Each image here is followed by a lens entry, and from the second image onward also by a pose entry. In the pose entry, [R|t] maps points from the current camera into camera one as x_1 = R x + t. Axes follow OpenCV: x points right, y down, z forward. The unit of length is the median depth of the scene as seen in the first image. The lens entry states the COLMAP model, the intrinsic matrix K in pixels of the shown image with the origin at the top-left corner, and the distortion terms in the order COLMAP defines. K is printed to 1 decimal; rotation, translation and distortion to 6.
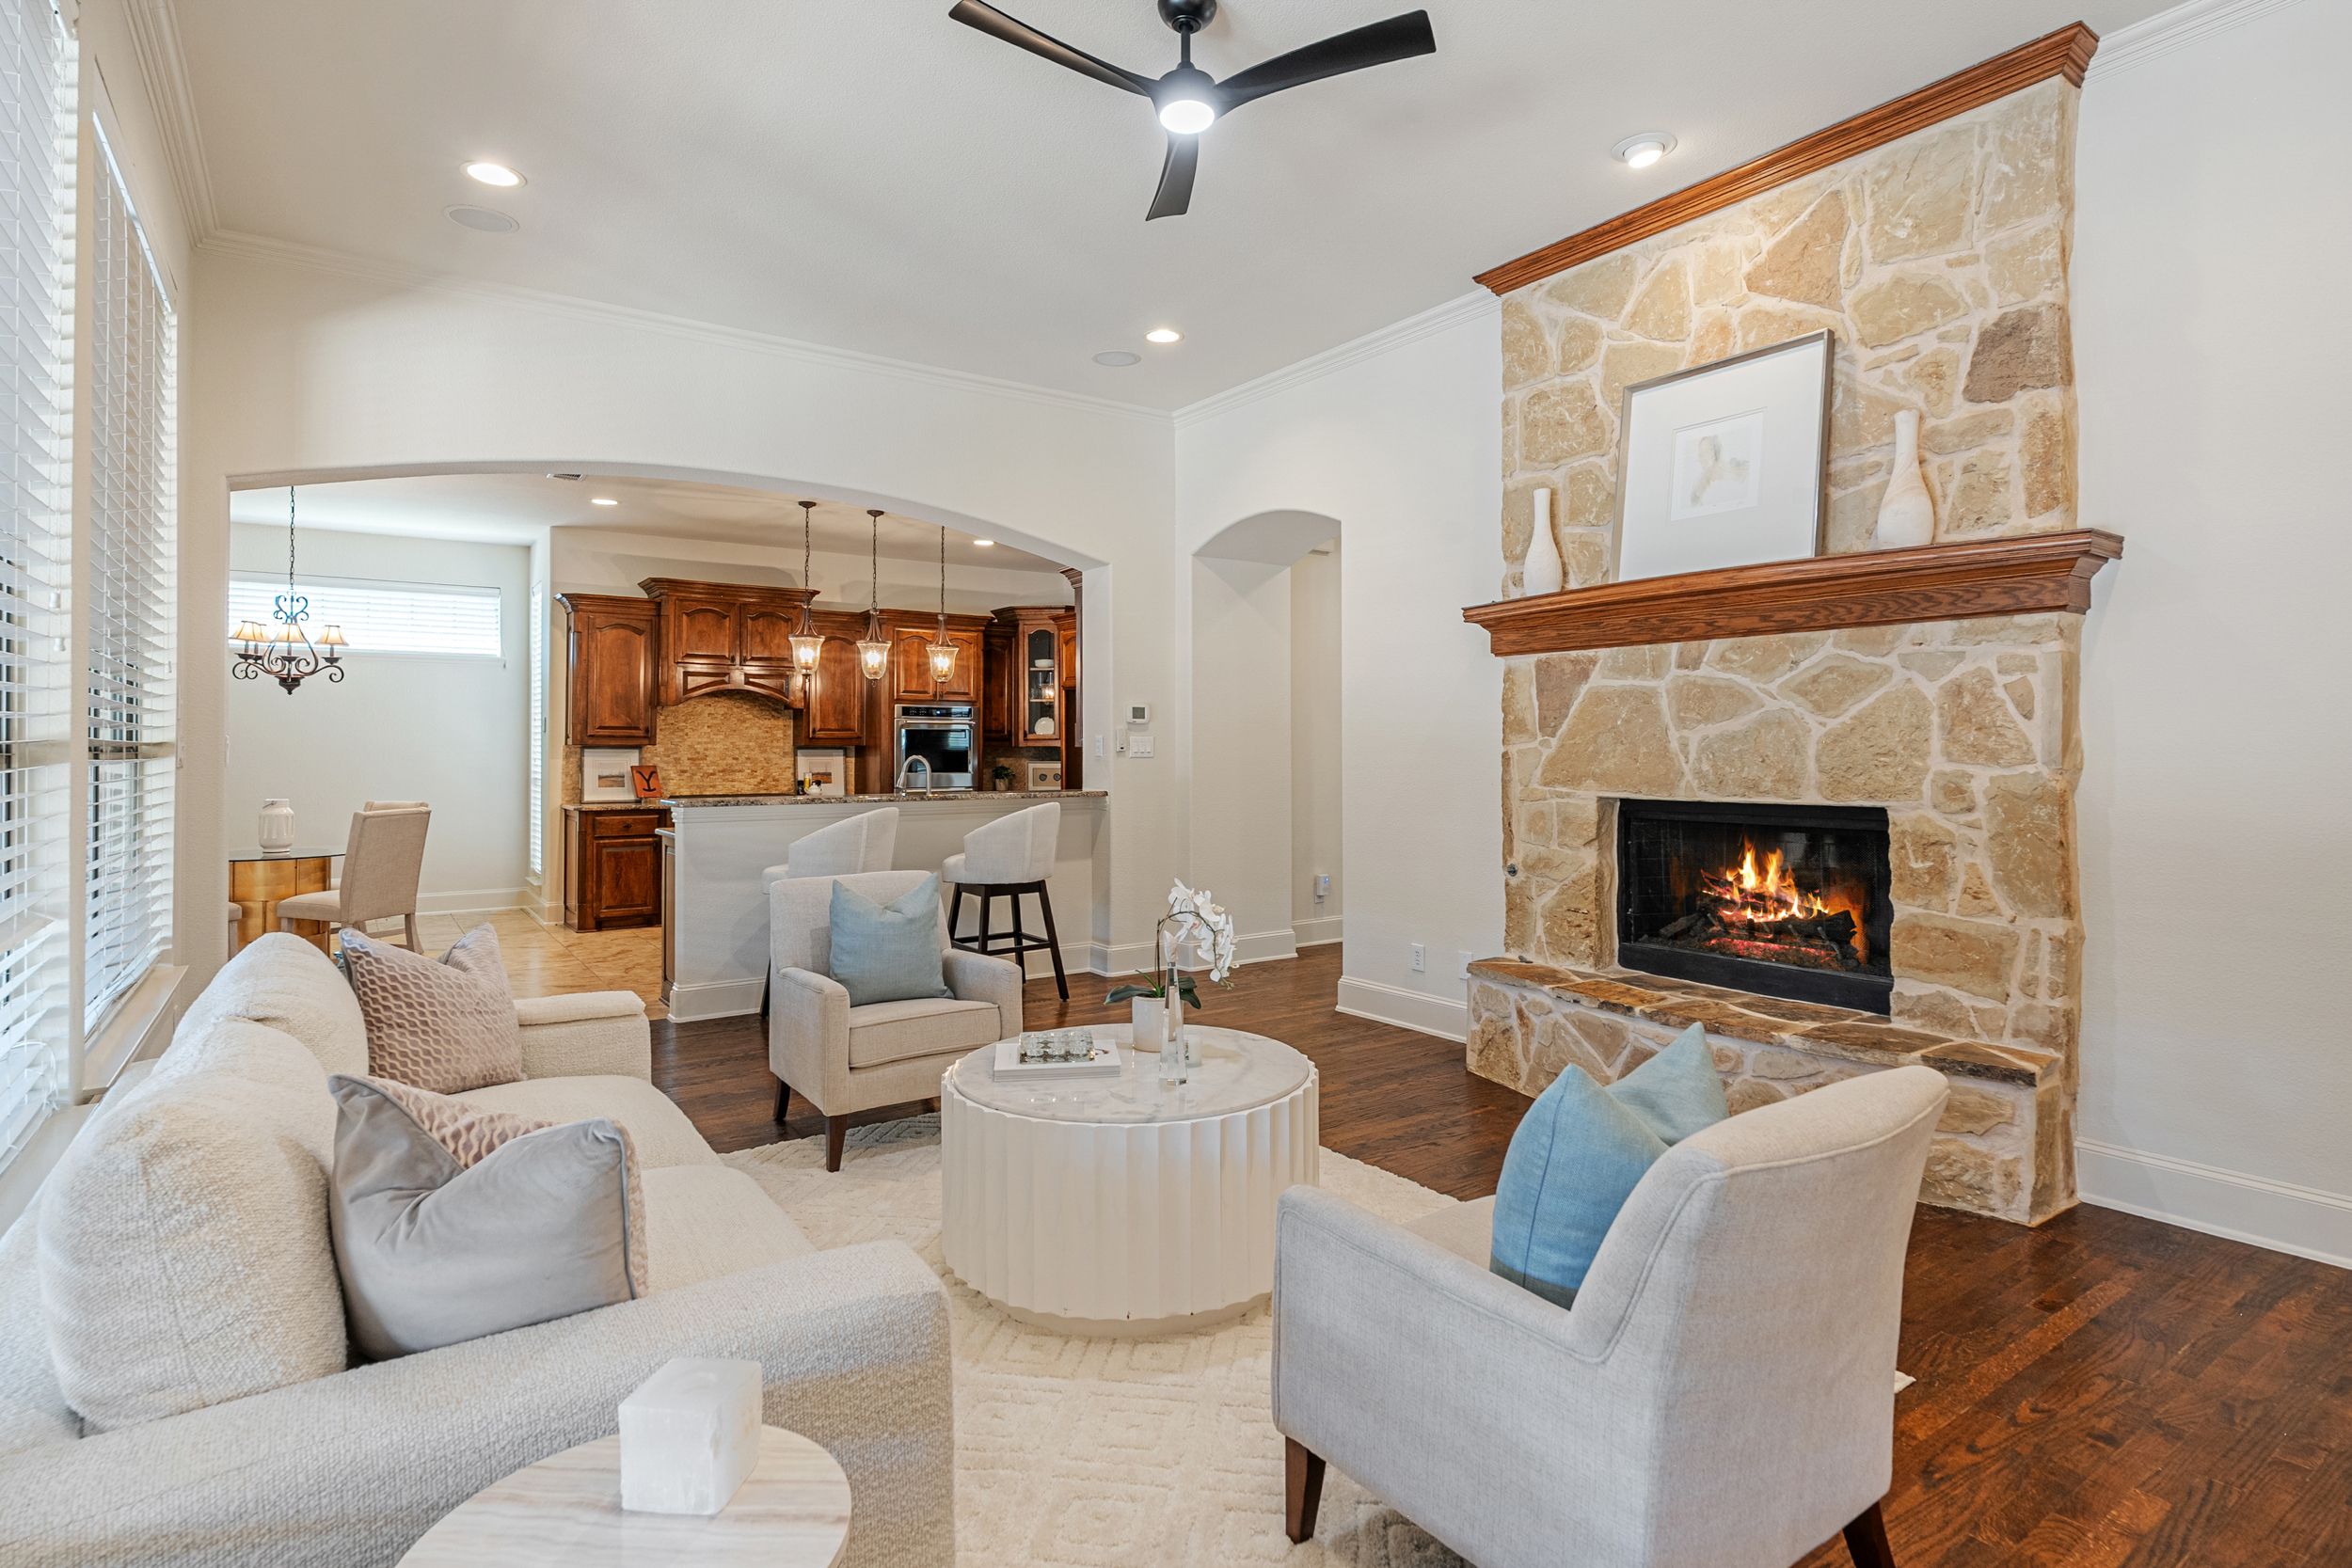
lens RADIAL K [[1182.0, 0, 1174.0], [0, 1182.0, 731.4], [0, 0, 1]] dist [-0.000688, 0.000122]
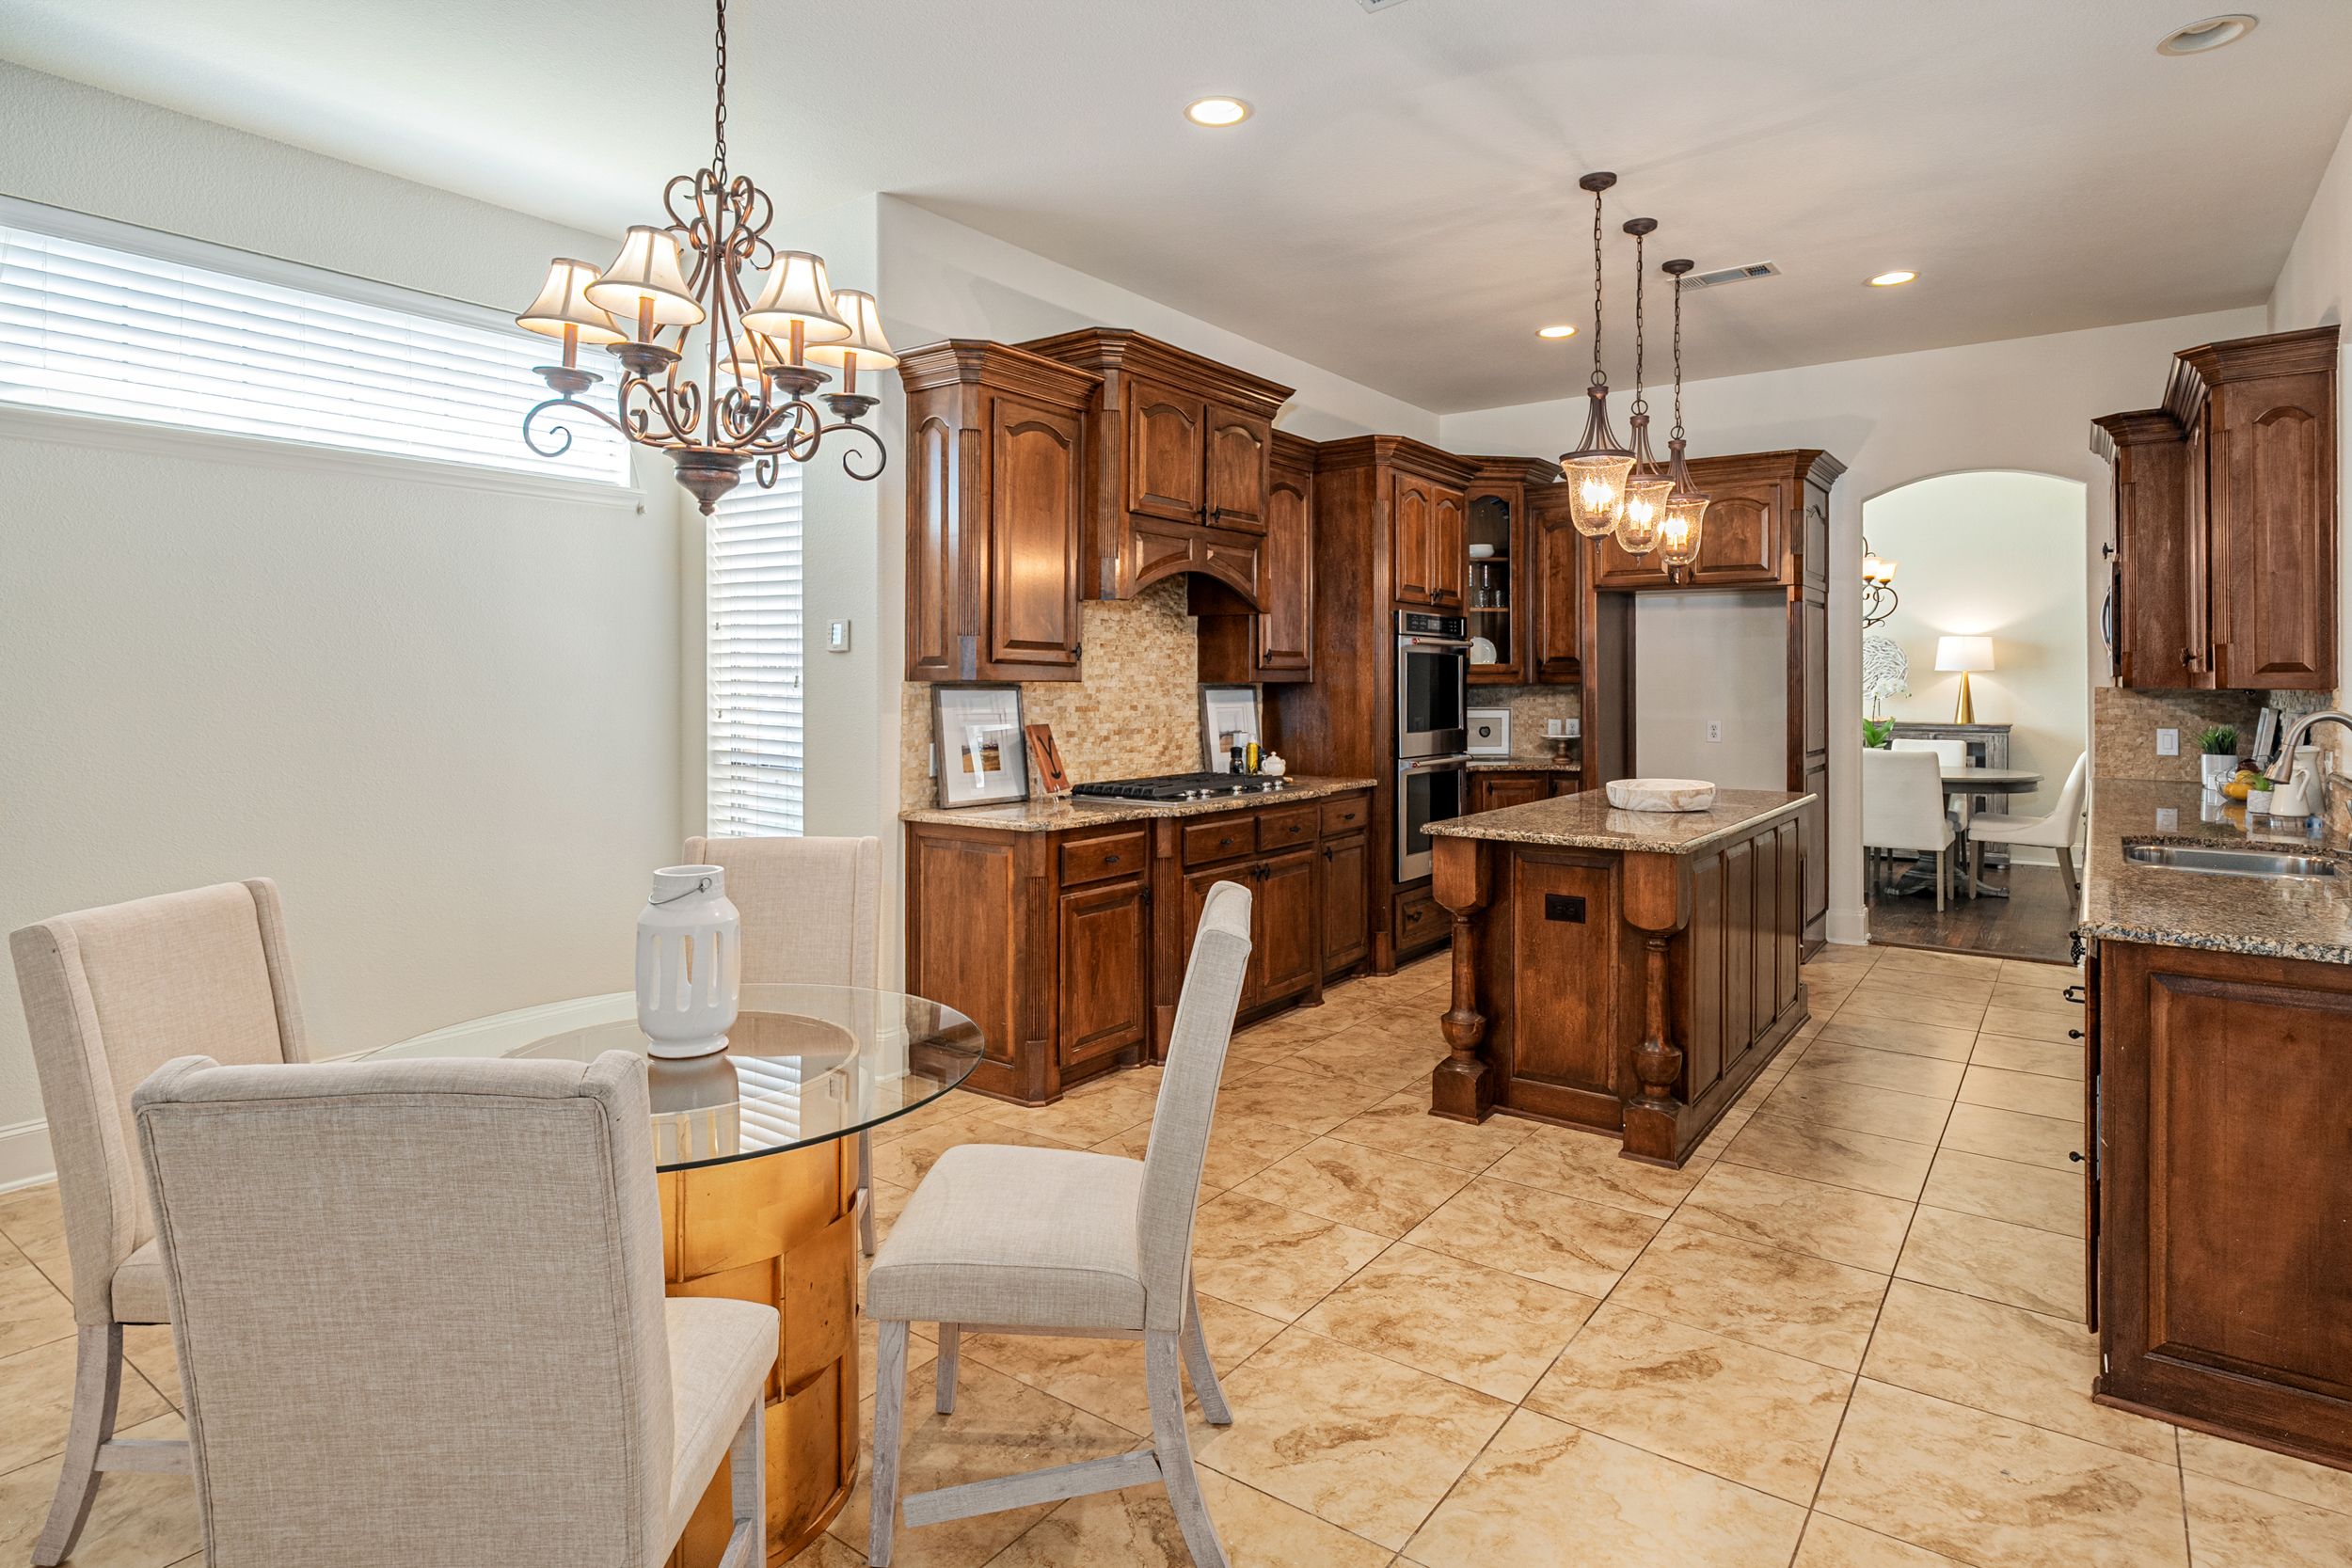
lens RADIAL K [[1270.2, 0, 1183.5], [0, 1270.2, 680.9], [0, 0, 1]] dist [-0.000214, -0.000191]
pose [[0.947794, 0.001722, 0.318879, -0.559820], [-0.006421, 0.999886, 0.013686, 0.003804], [-0.318819, -0.015019, 0.947697, 0.494065]]
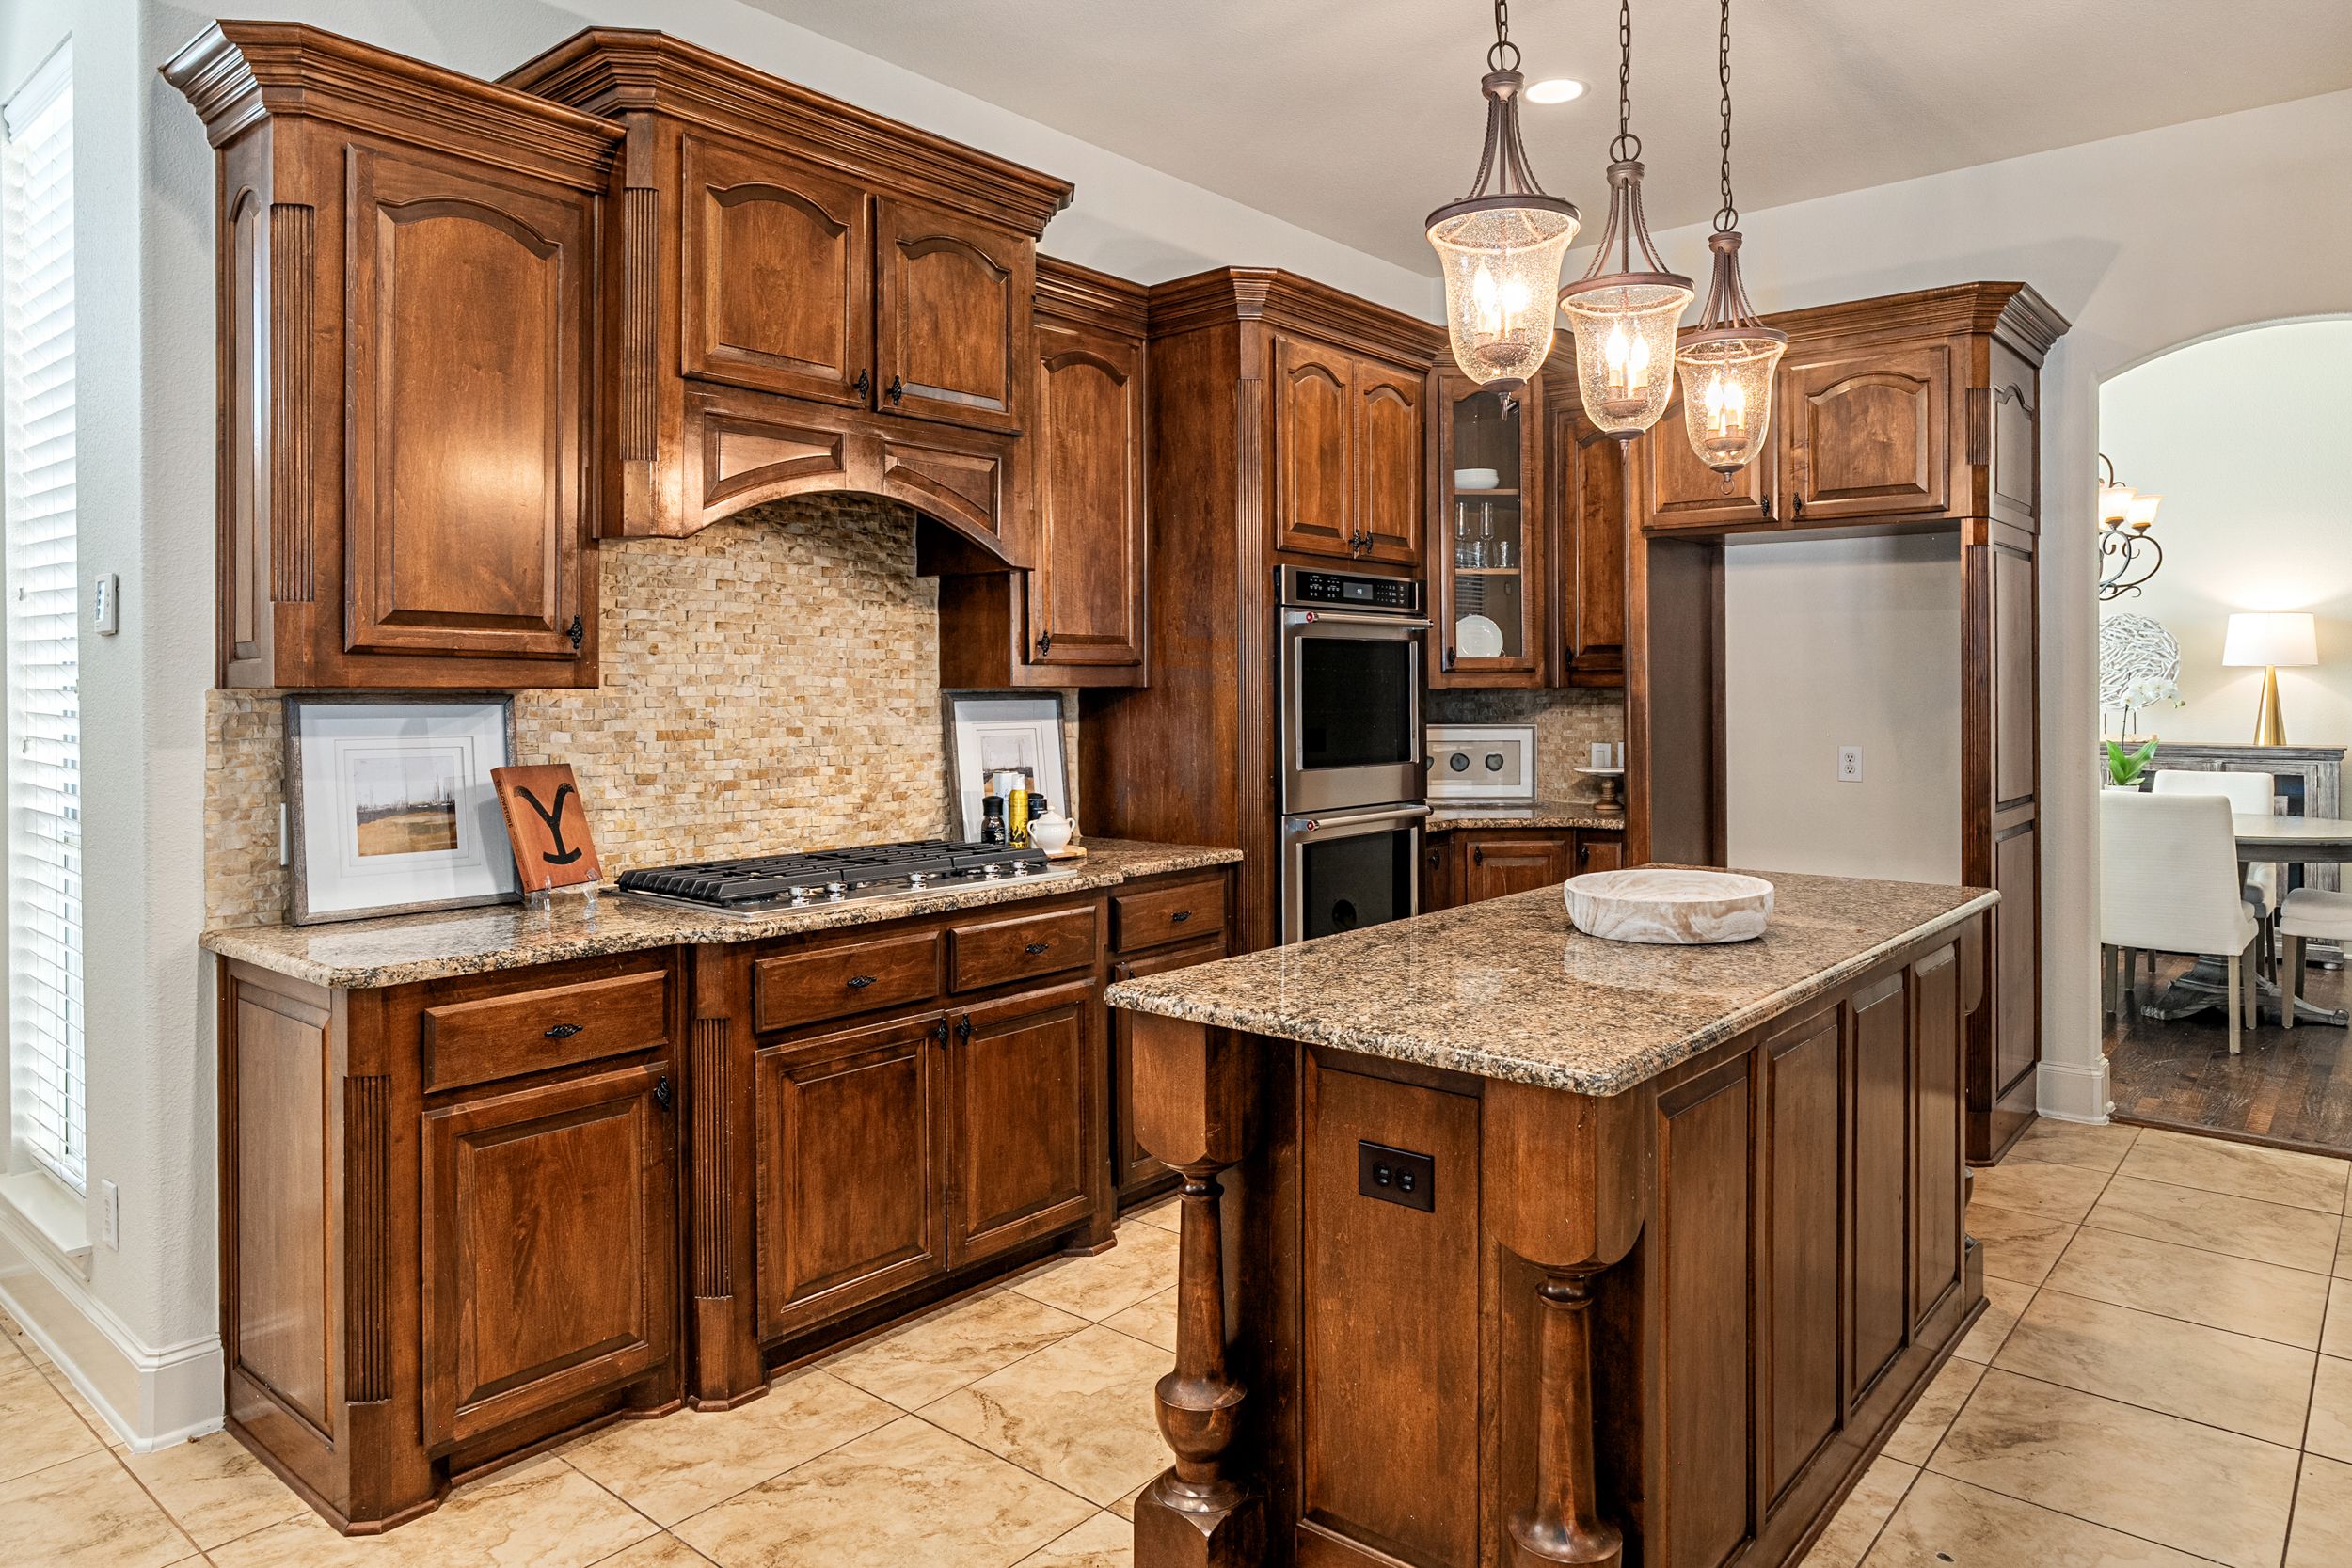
lens RADIAL K [[1488.3, 0, 1183.4], [0, 1488.3, 690.5], [0, 0, 1]] dist [-0.000302, -0.000325]
pose [[0.968558, -0.003012, 0.248771, -0.391713], [-0.001272, 0.999854, 0.017057, 0.006216], [-0.248786, -0.016837, 0.968412, 0.642047]]
